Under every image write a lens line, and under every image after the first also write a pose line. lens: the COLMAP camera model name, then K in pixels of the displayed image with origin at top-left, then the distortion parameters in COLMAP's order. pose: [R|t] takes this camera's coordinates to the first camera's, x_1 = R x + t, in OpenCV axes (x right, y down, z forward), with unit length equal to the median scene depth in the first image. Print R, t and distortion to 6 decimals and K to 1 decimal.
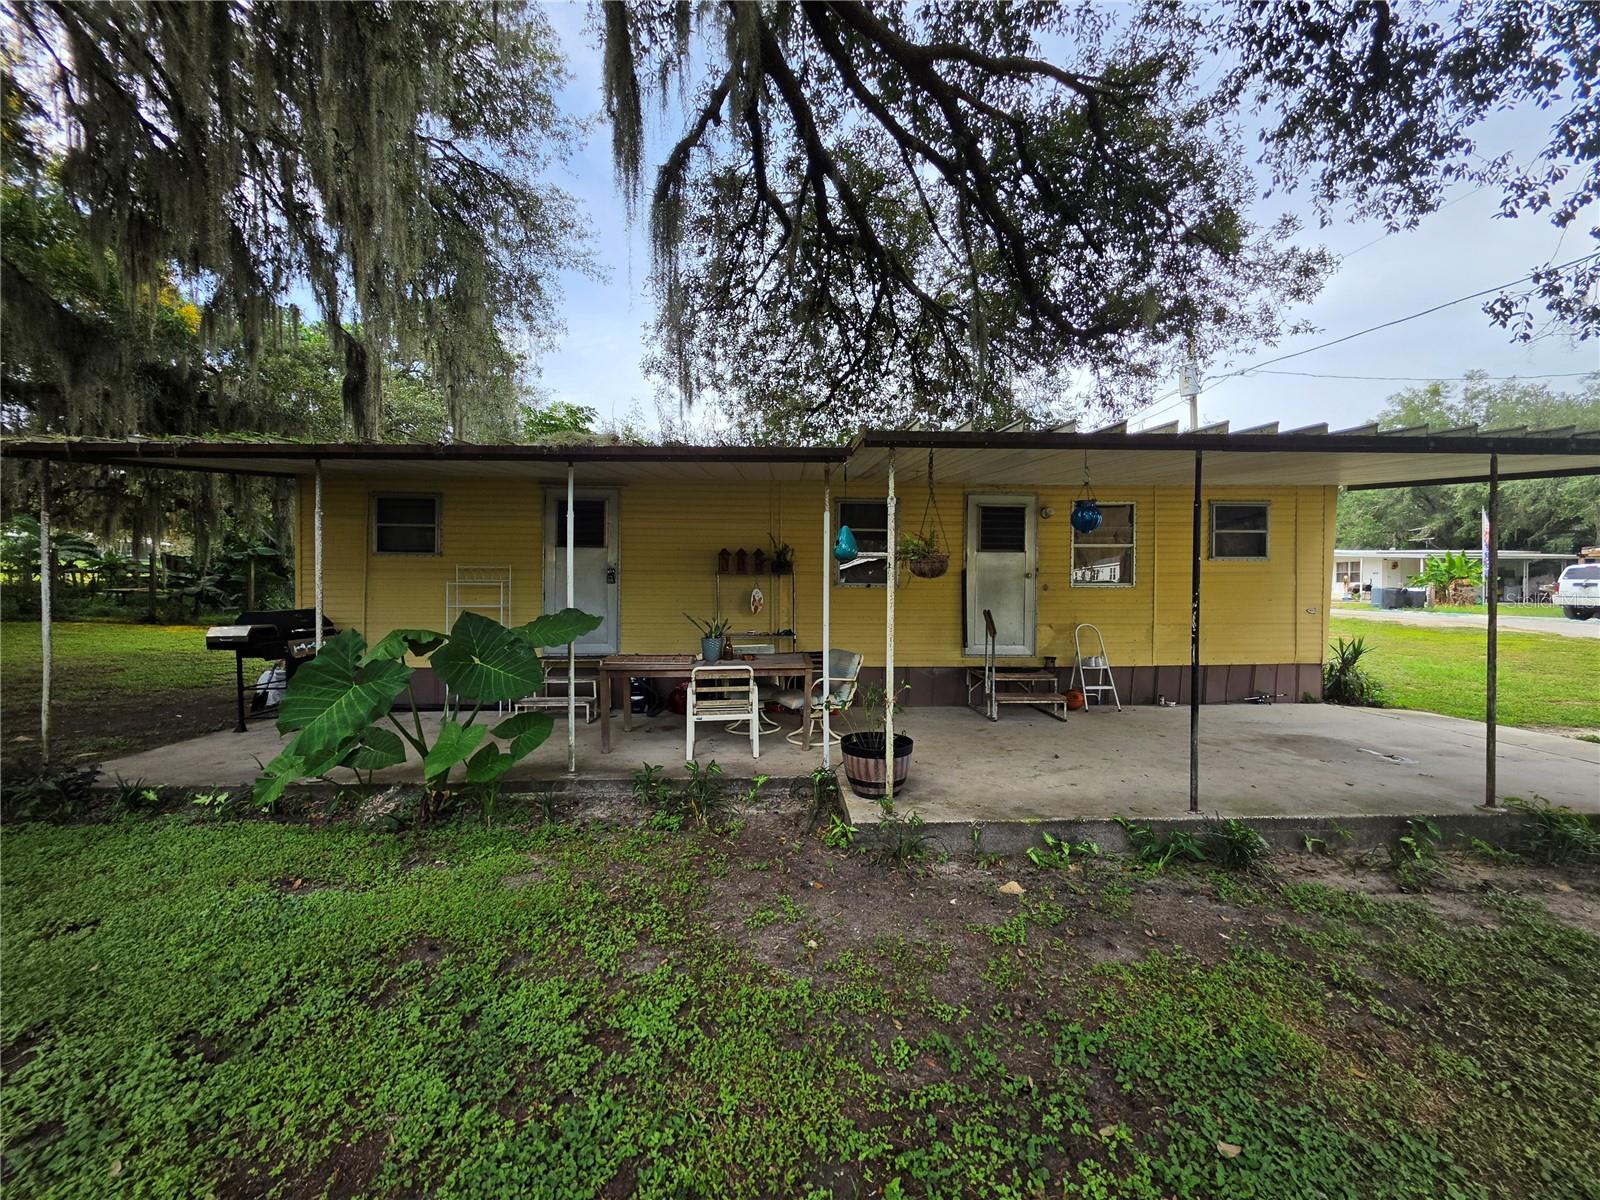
lens RADIAL K [[644.8, 0, 800.4], [0, 644.8, 597.4], [0, 0, 1]] dist [-0.000338, 0.000344]
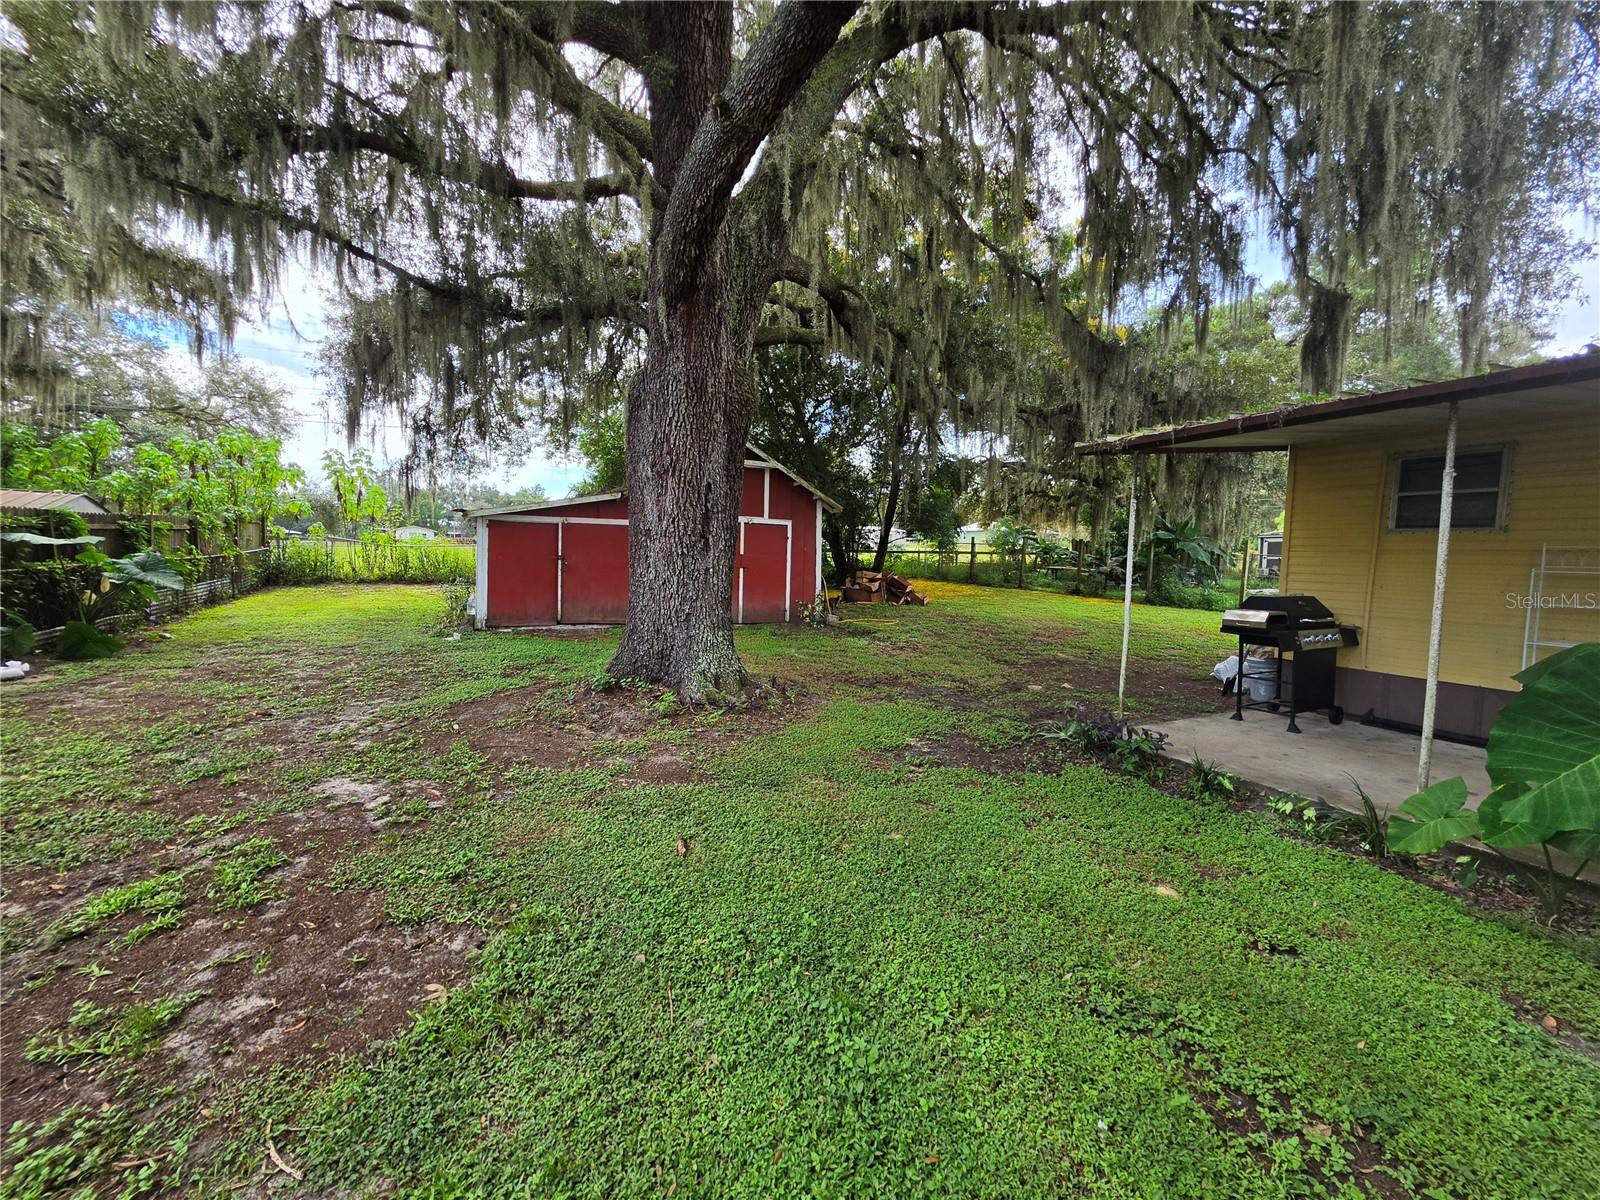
lens RADIAL K [[644.8, 0, 809.0], [0, 644.8, 600.2], [0, 0, 1]] dist [-0.000338, 0.000344]
pose [[0.413426, 0.065125, -0.908206, -0.224727], [-0.035049, 0.997838, 0.055597, -0.001327], [0.909863, 0.008846, 0.414815, 0.008032]]
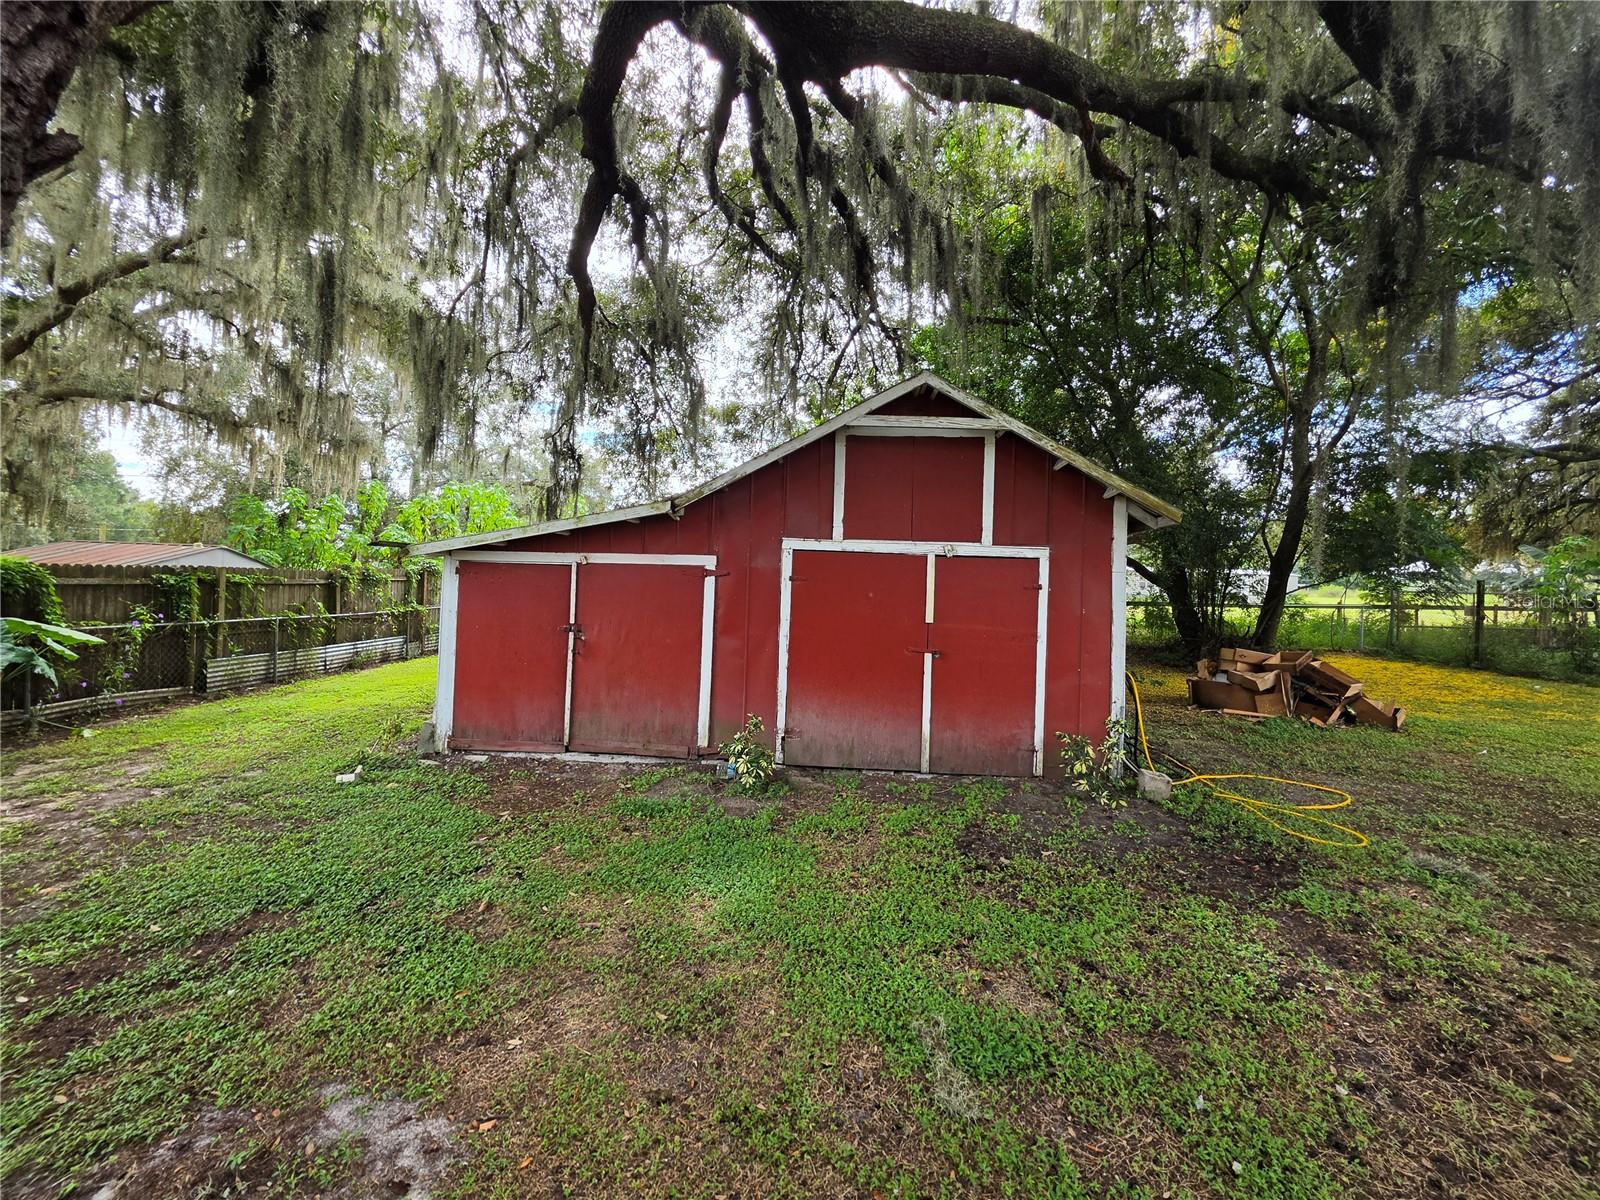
lens RADIAL K [[644.8, 0, 803.7], [0, 644.8, 605.1], [0, 0, 1]] dist [-0.000338, 0.000344]
pose [[-0.071970, 0.004640, -0.997396, -2.673341], [-0.041209, 0.999121, 0.007622, -0.127493], [0.996555, 0.041651, -0.071716, 1.323074]]
